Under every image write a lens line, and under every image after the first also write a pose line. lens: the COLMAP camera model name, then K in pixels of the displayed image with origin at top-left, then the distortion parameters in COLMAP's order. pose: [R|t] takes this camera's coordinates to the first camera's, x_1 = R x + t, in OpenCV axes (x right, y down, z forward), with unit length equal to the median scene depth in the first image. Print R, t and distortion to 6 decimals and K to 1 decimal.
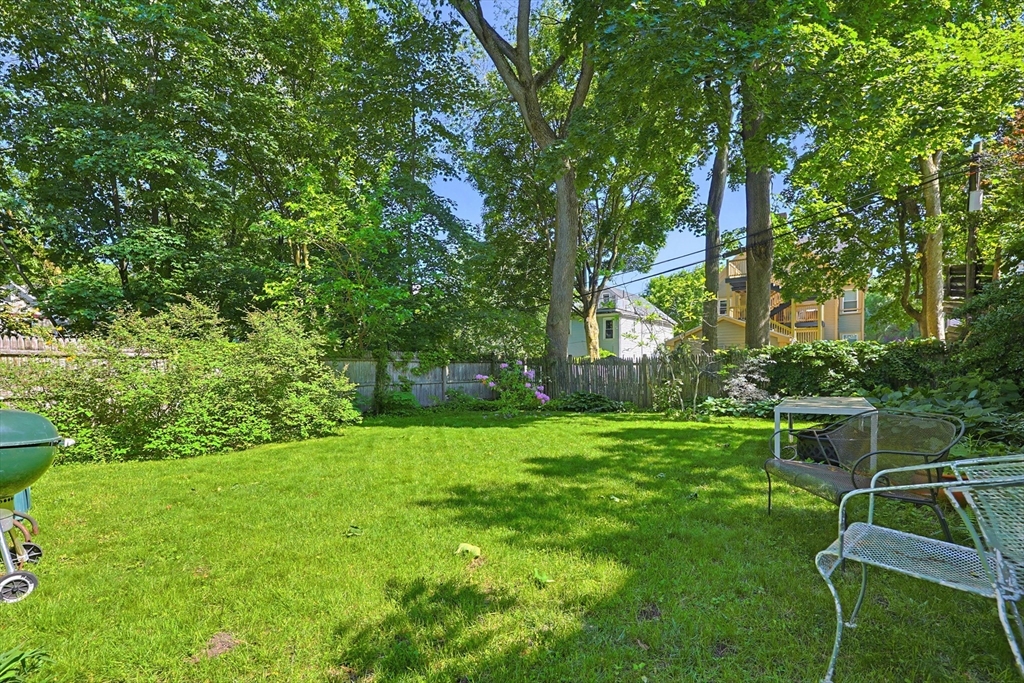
lens RADIAL K [[464.5, 0, 505.5], [0, 464.5, 372.7], [0, 0, 1]] dist [-0.000329, 0.000022]
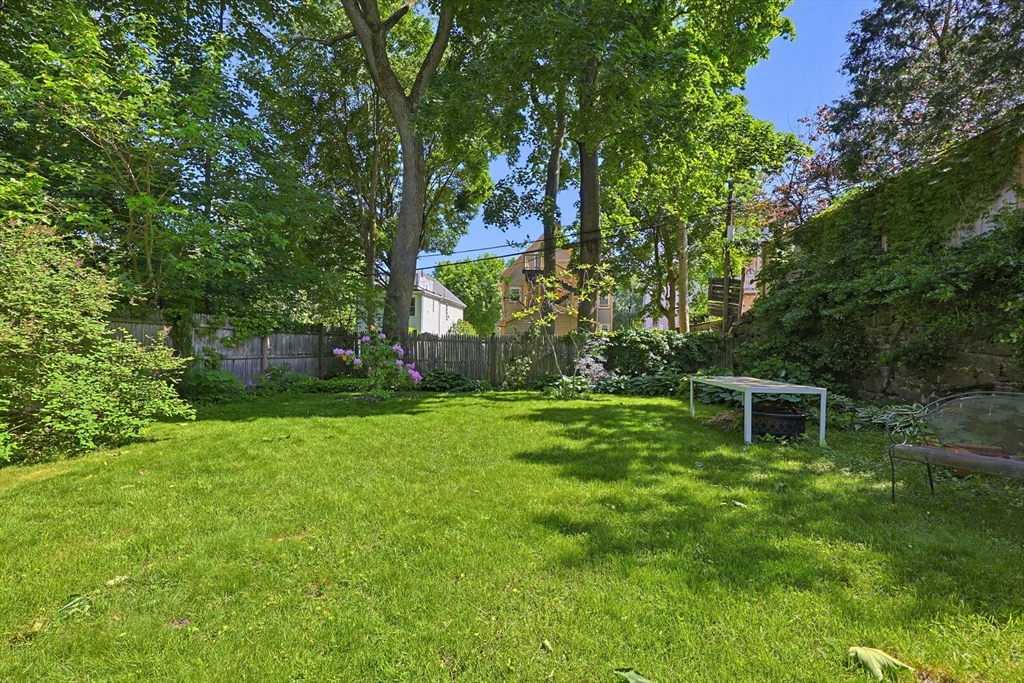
lens RADIAL K [[440.9, 0, 512.0], [0, 440.9, 341.5], [0, 0, 1]] dist [0.000407, 0.000175]
pose [[0.862806, 0.035182, 0.504309, -0.161571], [-0.025205, 0.999328, -0.026594, 0.003967], [-0.504906, 0.010235, 0.863114, 0.163852]]
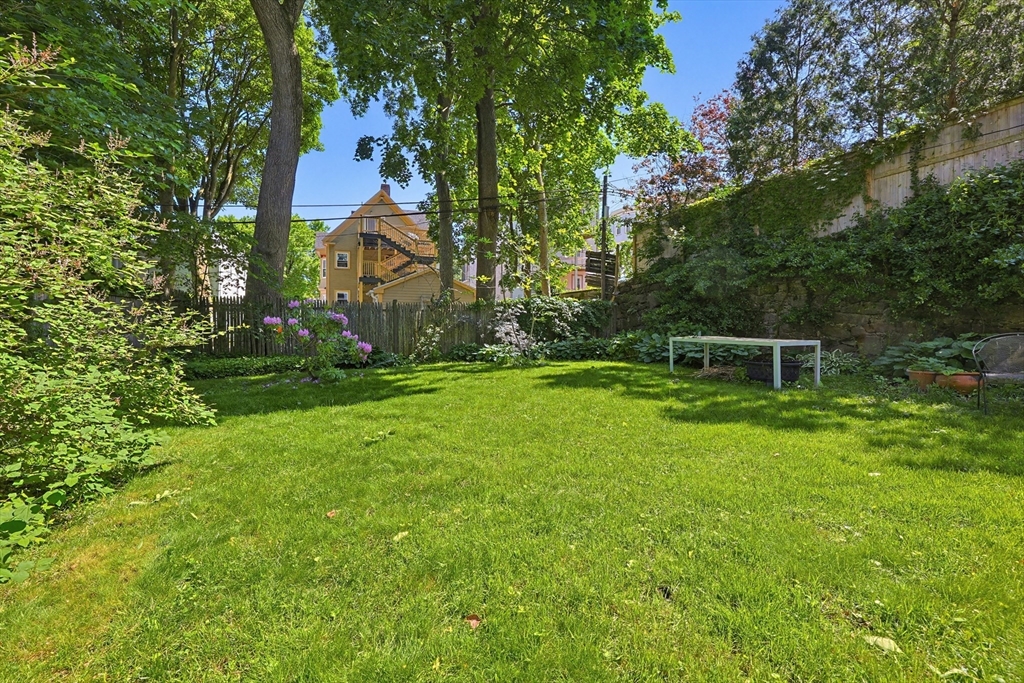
lens RADIAL K [[445.2, 0, 517.1], [0, 445.2, 315.7], [0, 0, 1]] dist [-0.001293, -0.000392]
pose [[0.552609, 0.023892, 0.833098, -0.318184], [-0.003421, 0.999646, -0.026400, 0.013825], [-0.833434, 0.011739, 0.552495, 0.356189]]
